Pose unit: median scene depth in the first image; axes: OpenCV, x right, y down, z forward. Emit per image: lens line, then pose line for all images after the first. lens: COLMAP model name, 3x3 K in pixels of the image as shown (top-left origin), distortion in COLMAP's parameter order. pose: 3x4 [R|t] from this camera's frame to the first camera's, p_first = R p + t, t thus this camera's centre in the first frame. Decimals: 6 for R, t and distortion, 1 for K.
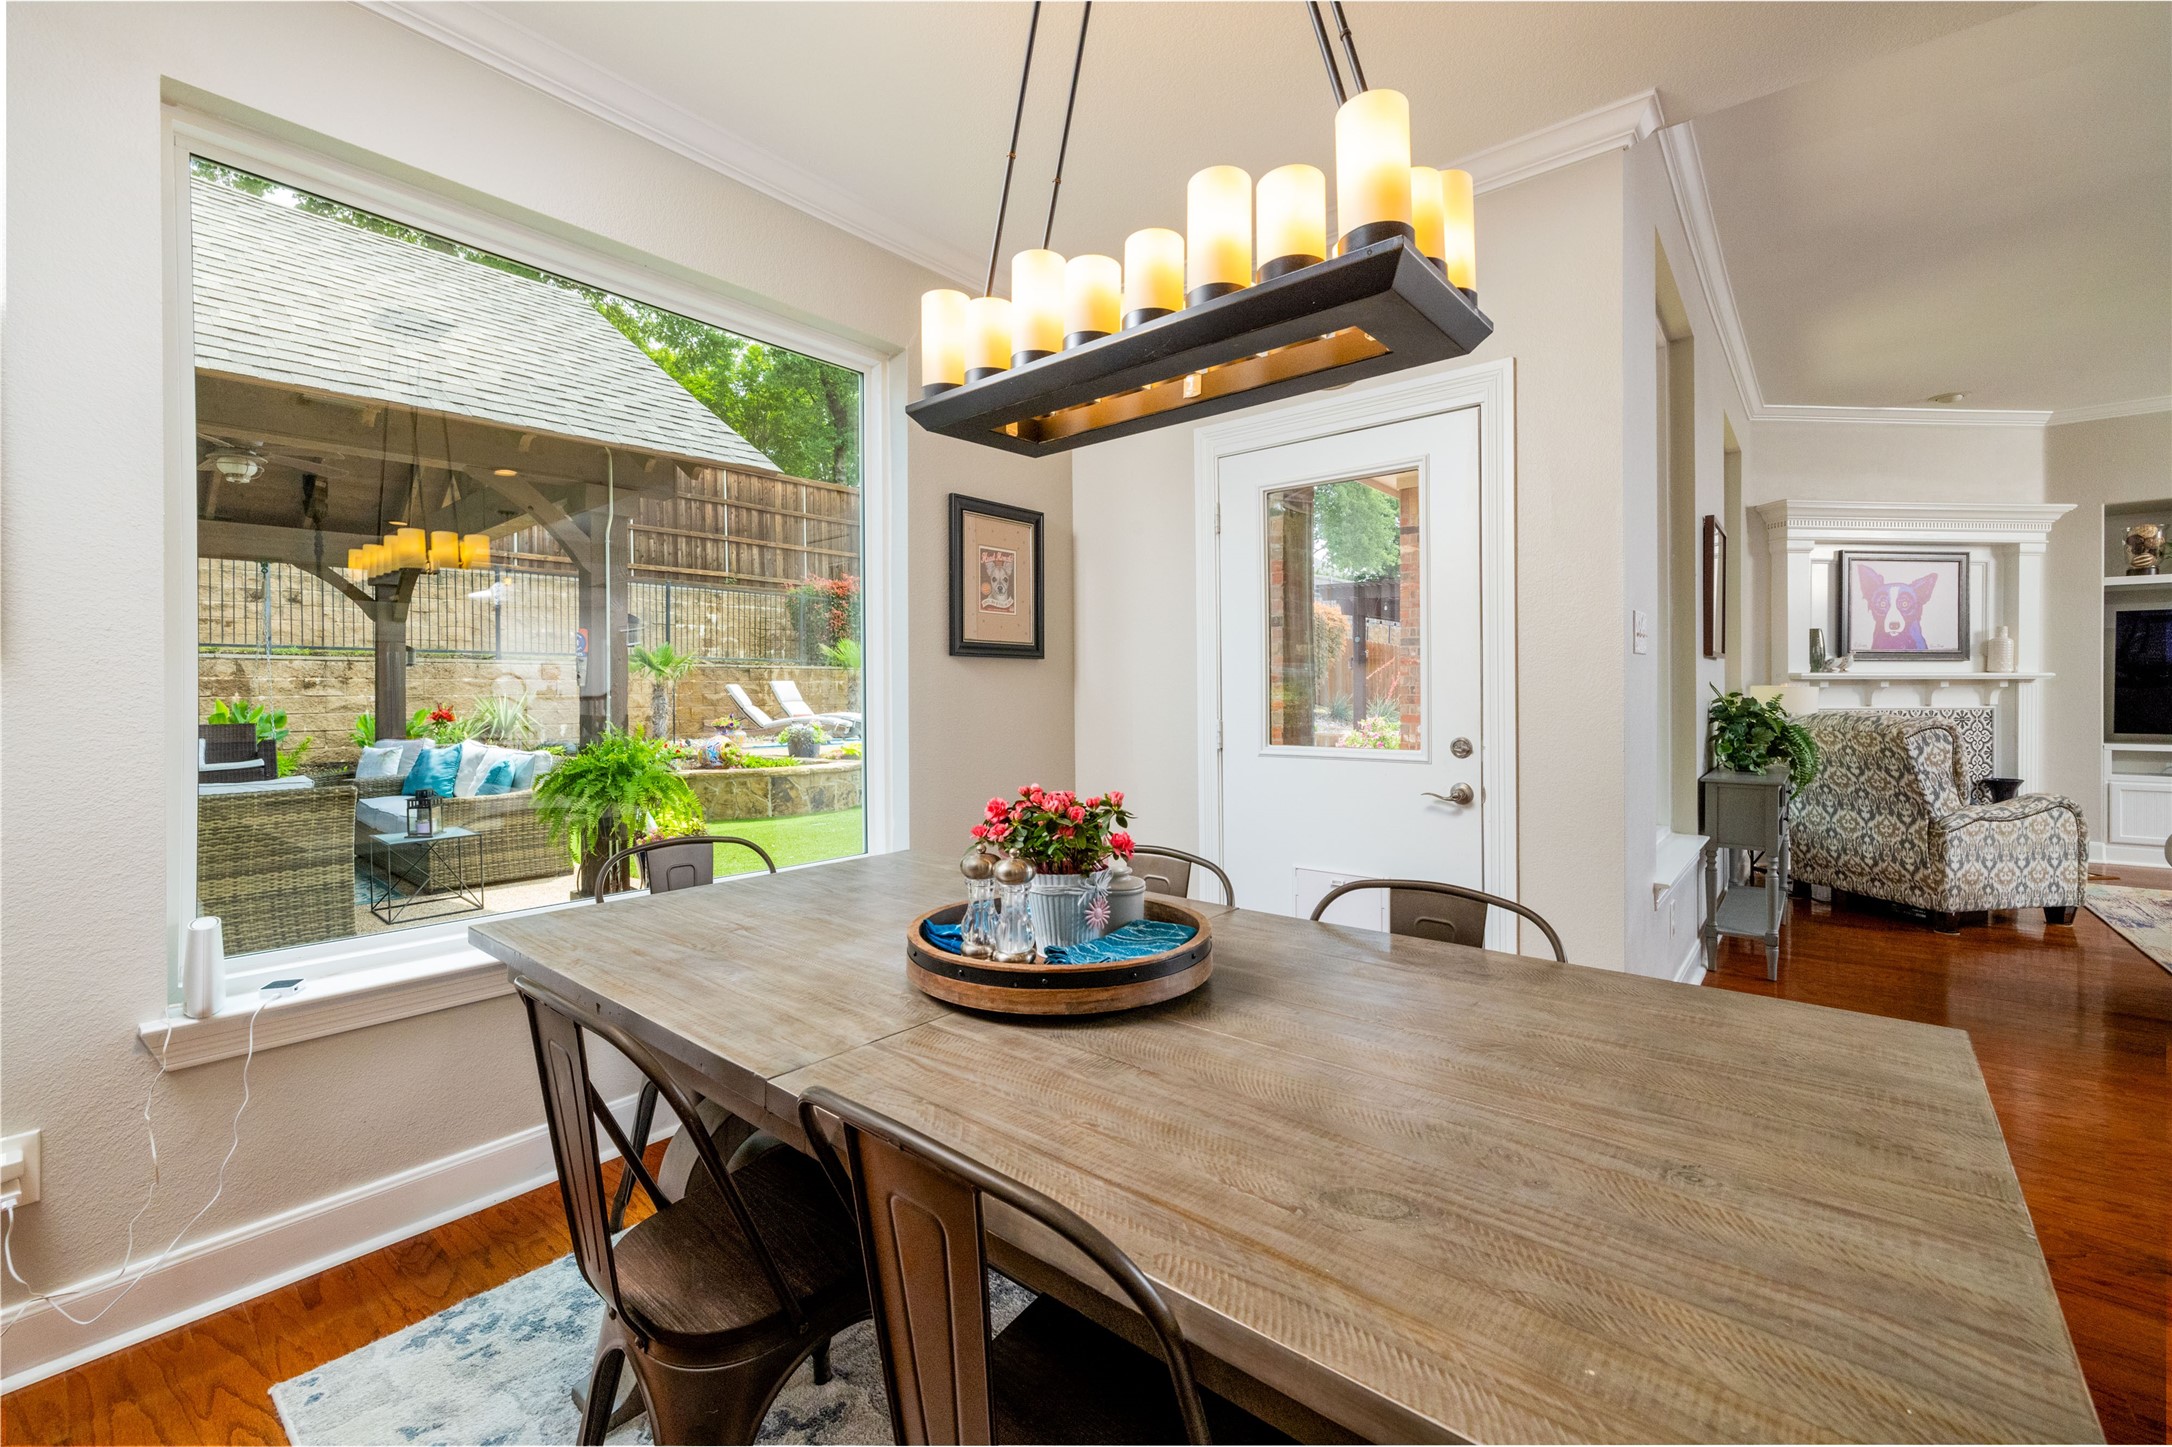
lens RADIAL K [[911.4, 0, 1077.3], [0, 911.4, 693.4], [0, 0, 1]] dist [-0.000659, 0.000732]
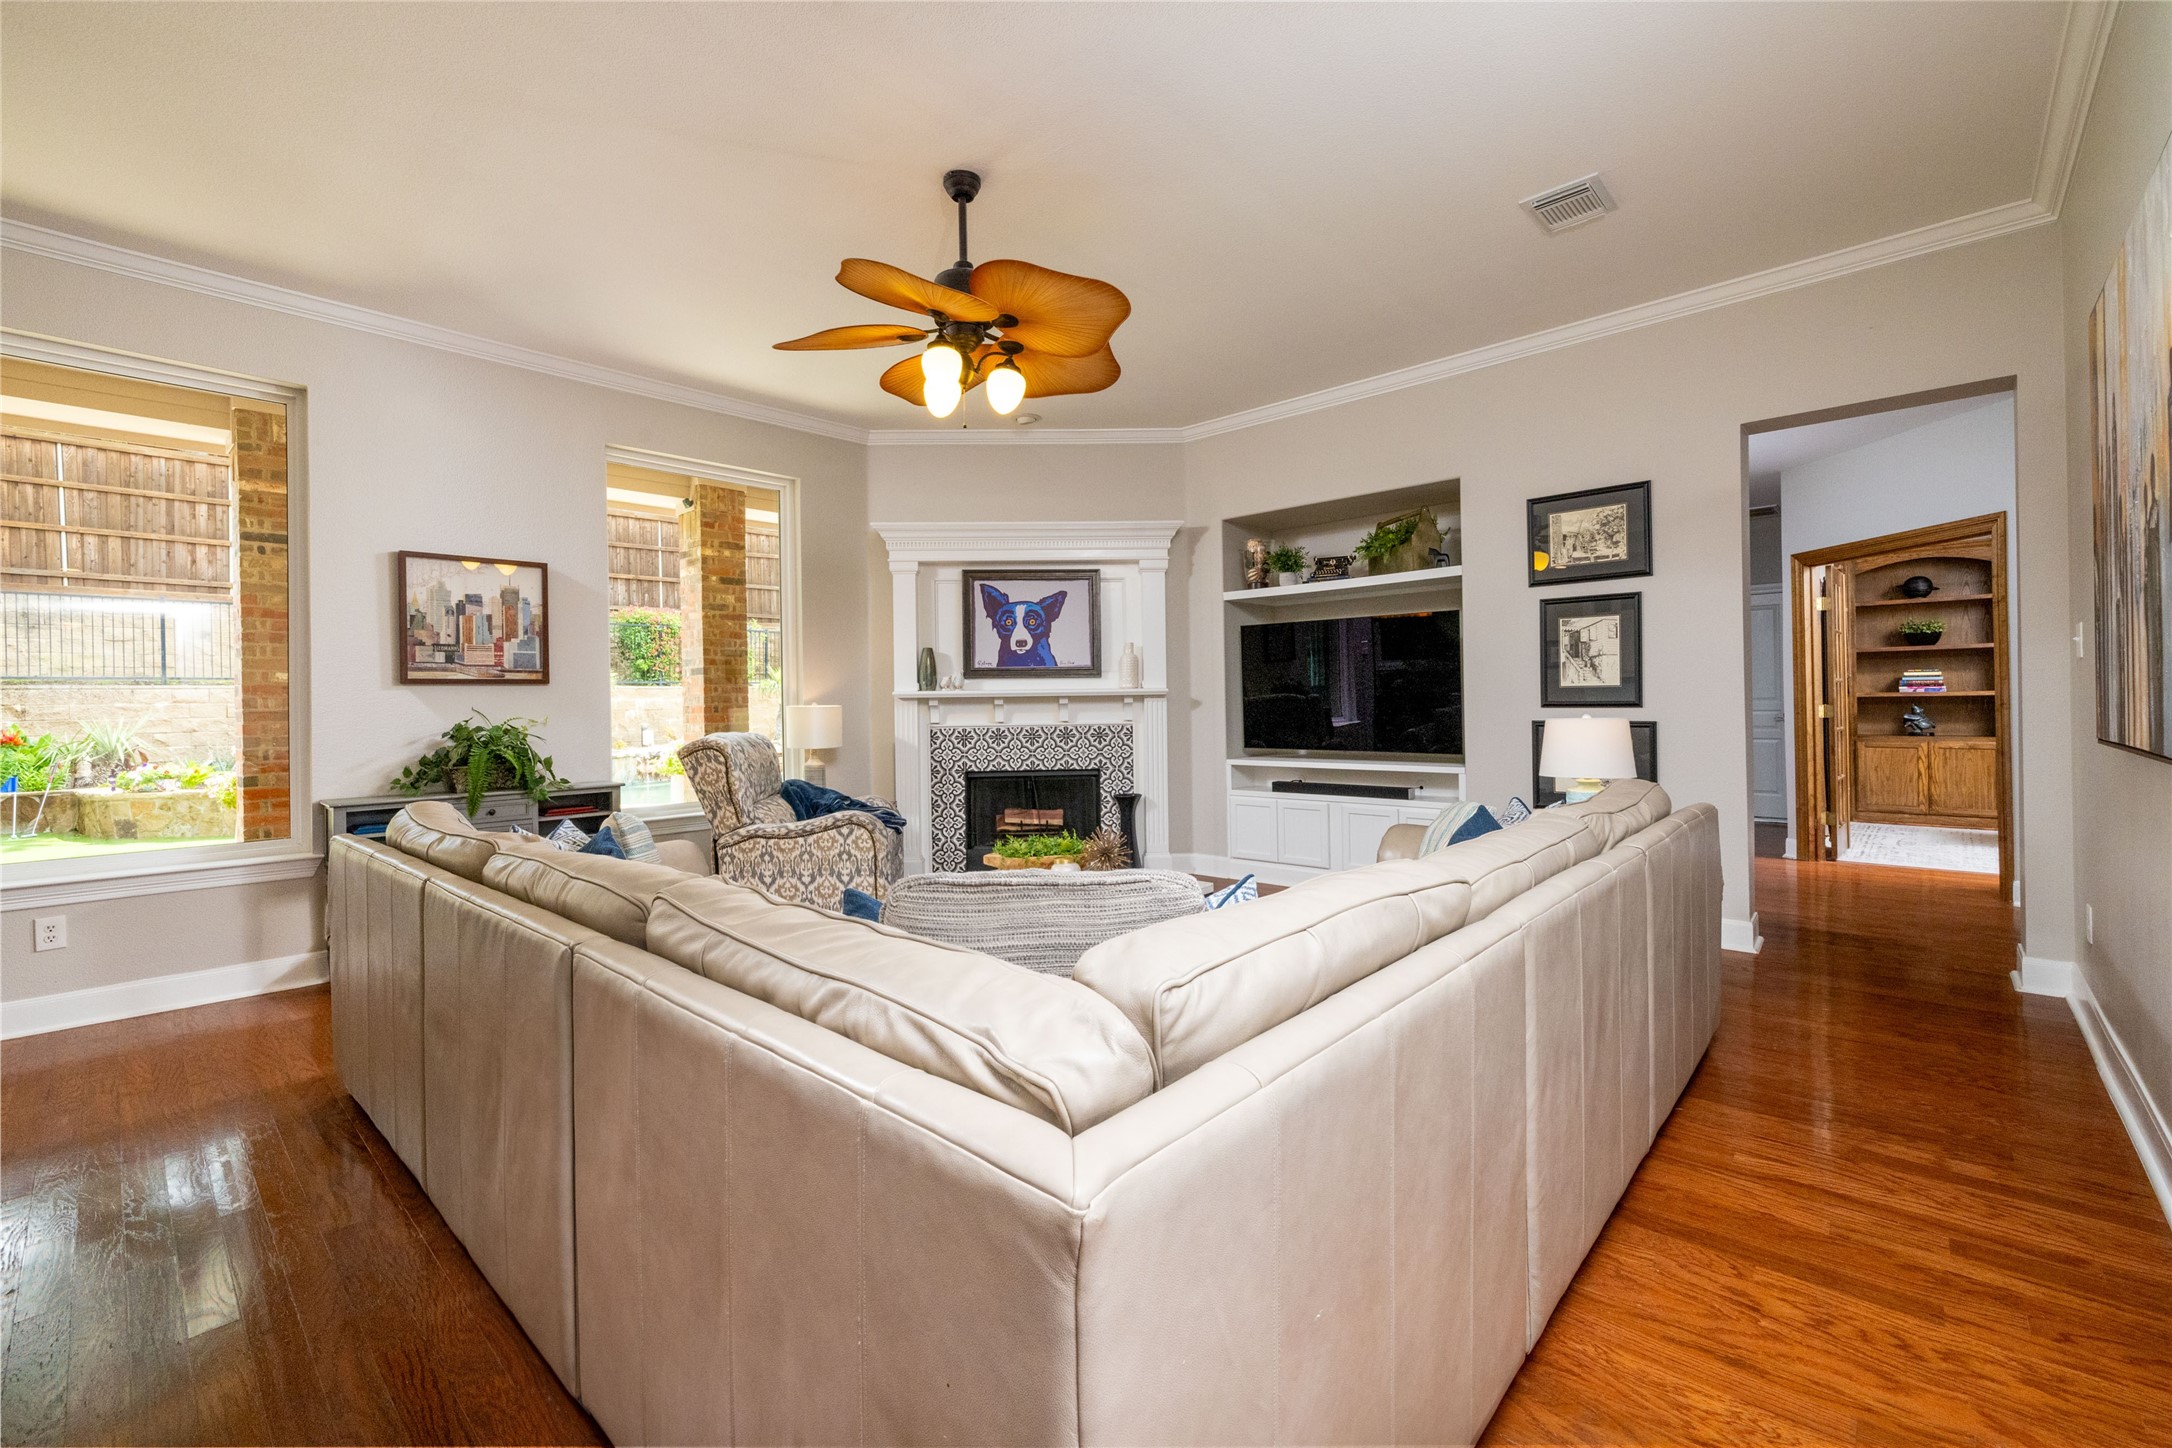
lens RADIAL K [[911.4, 0, 1076.1], [0, 911.4, 703.2], [0, 0, 1]] dist [-0.000659, 0.000732]
pose [[0.998490, -0.011628, -0.053697, 1.010891], [0.011611, 0.999932, -0.000631, -0.006360], [0.053701, 0.000006, 0.998557, -0.011192]]
